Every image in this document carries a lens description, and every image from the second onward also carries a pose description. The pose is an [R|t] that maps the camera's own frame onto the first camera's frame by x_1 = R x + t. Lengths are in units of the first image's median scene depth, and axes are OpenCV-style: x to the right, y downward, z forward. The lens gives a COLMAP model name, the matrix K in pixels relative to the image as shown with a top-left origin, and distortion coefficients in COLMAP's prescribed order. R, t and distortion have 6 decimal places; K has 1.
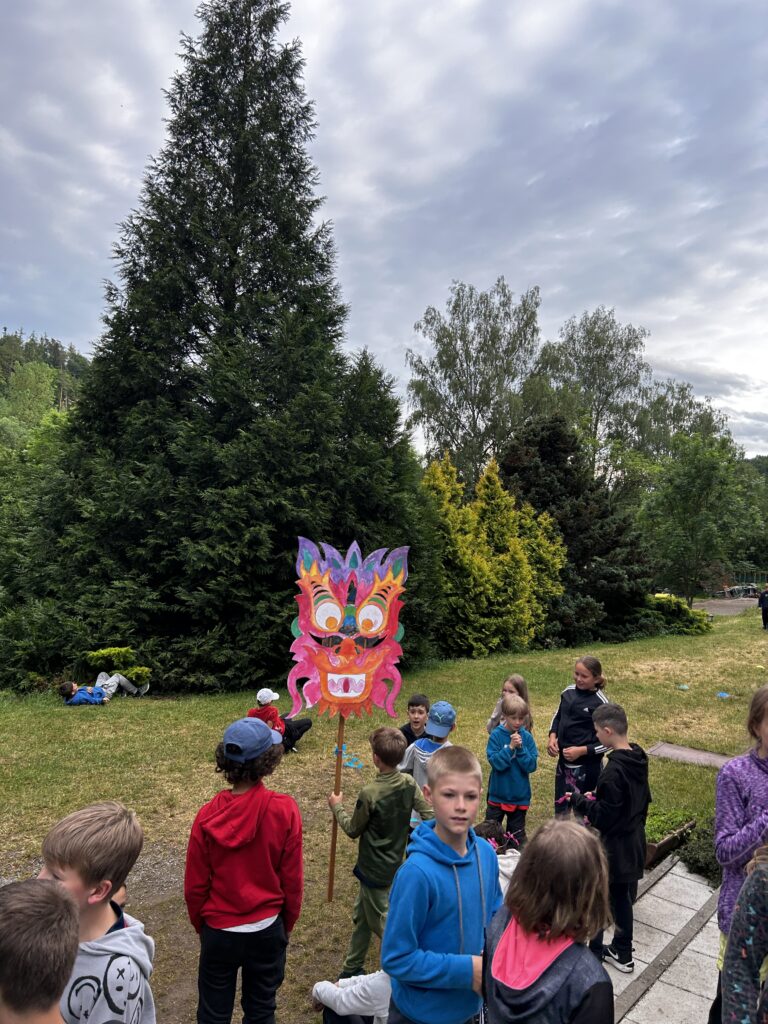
lens RADIAL K [[764.9, 0, 382.2], [0, 764.9, 509.7], [0, 0, 1]] dist [0.049361, -0.045072]
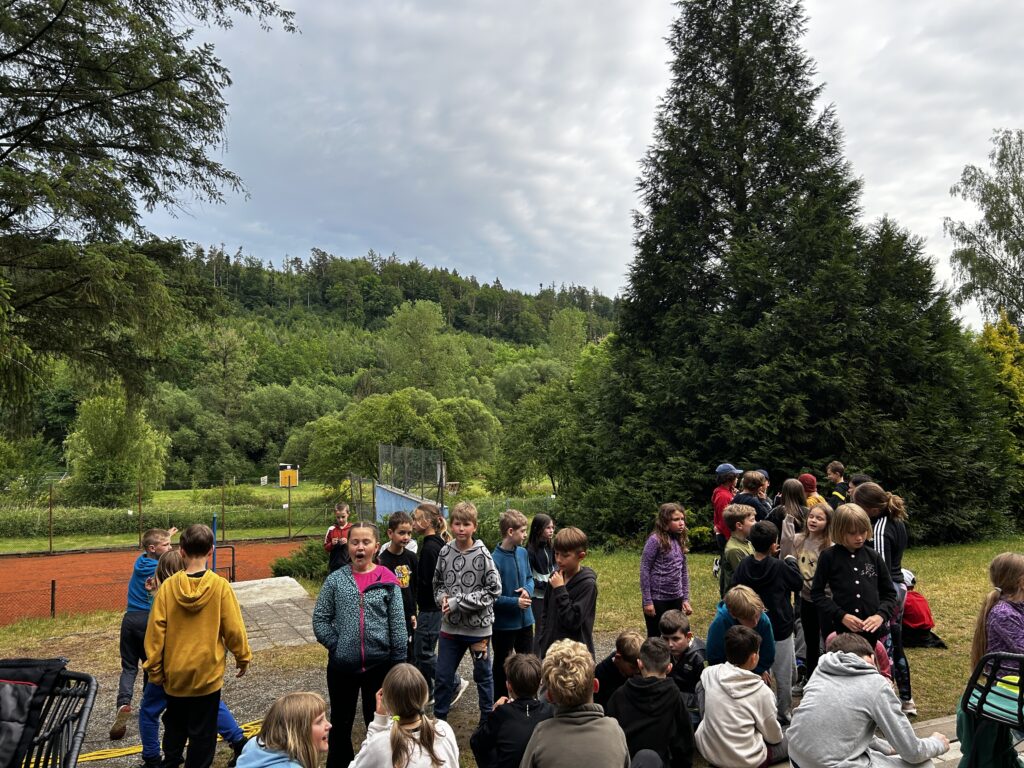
lens RADIAL K [[764.9, 0, 518.6], [0, 764.9, 390.1], [0, 0, 1]] dist [0.049361, -0.045072]
pose [[0.872785, -0.116540, -0.473988, 0.012091], [0.092059, 0.992953, -0.074625, 0.044740], [0.479344, 0.021497, 0.877364, -0.102894]]
